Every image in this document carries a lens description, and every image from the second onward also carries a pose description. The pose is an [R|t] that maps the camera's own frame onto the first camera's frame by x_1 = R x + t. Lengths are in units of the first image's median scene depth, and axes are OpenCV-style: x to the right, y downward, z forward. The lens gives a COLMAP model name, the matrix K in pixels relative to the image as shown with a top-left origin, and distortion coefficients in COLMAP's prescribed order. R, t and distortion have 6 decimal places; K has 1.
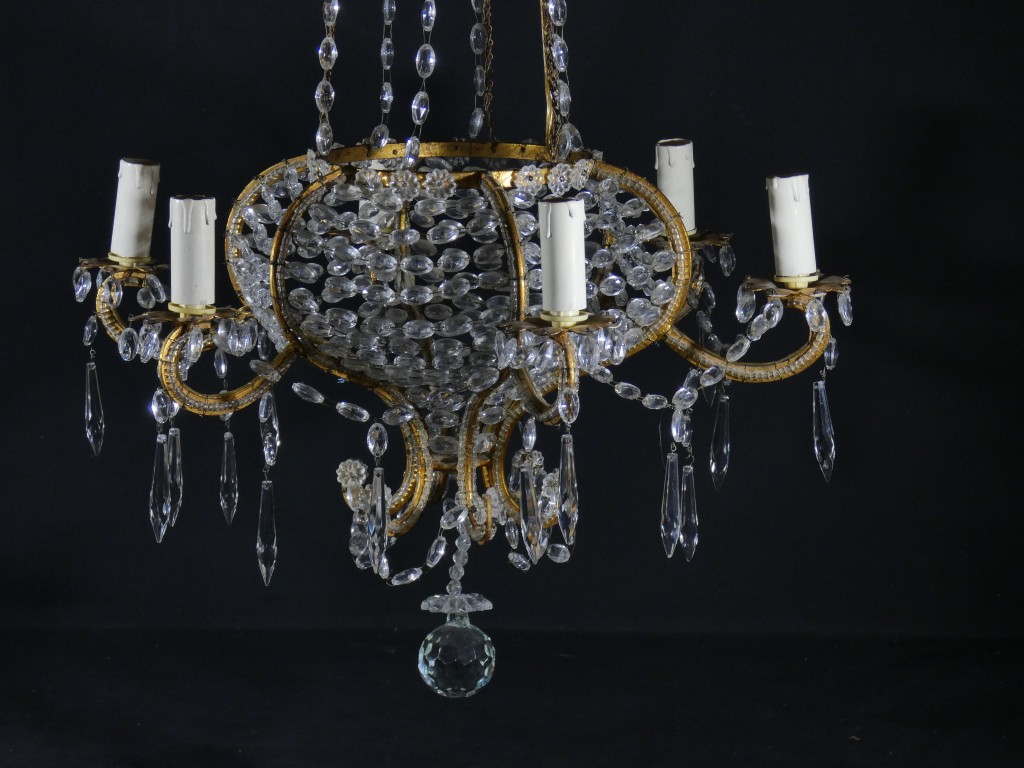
lens RADIAL K [[2856.3, 0, 517.7], [0, 2856.3, 384.4], [0, 0, 1]] dist [0.485019, 0.000000]
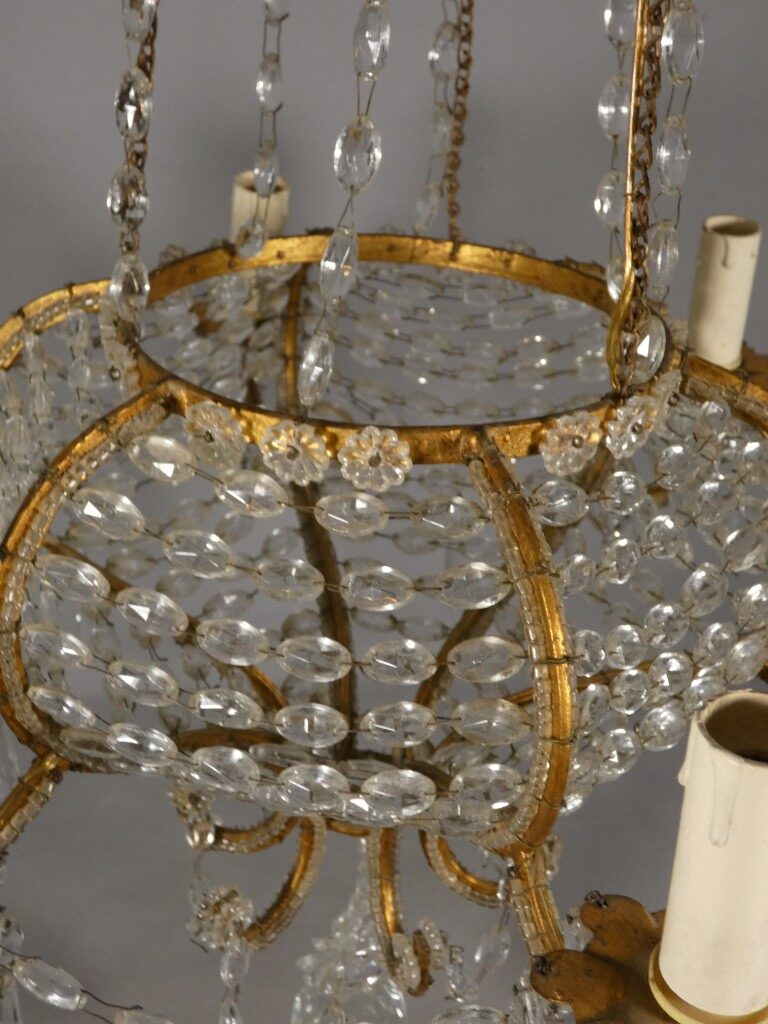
lens RADIAL K [[1318.1, 0, 384.6], [0, 1318.1, 511.1], [0, 0, 1]] dist [0.034475, 0.000000]
pose [[0.998332, 0.042819, 0.038721, -0.032047], [-0.052575, 0.951407, 0.303416, -0.119445], [-0.023847, -0.304946, 0.952071, 0.781571]]
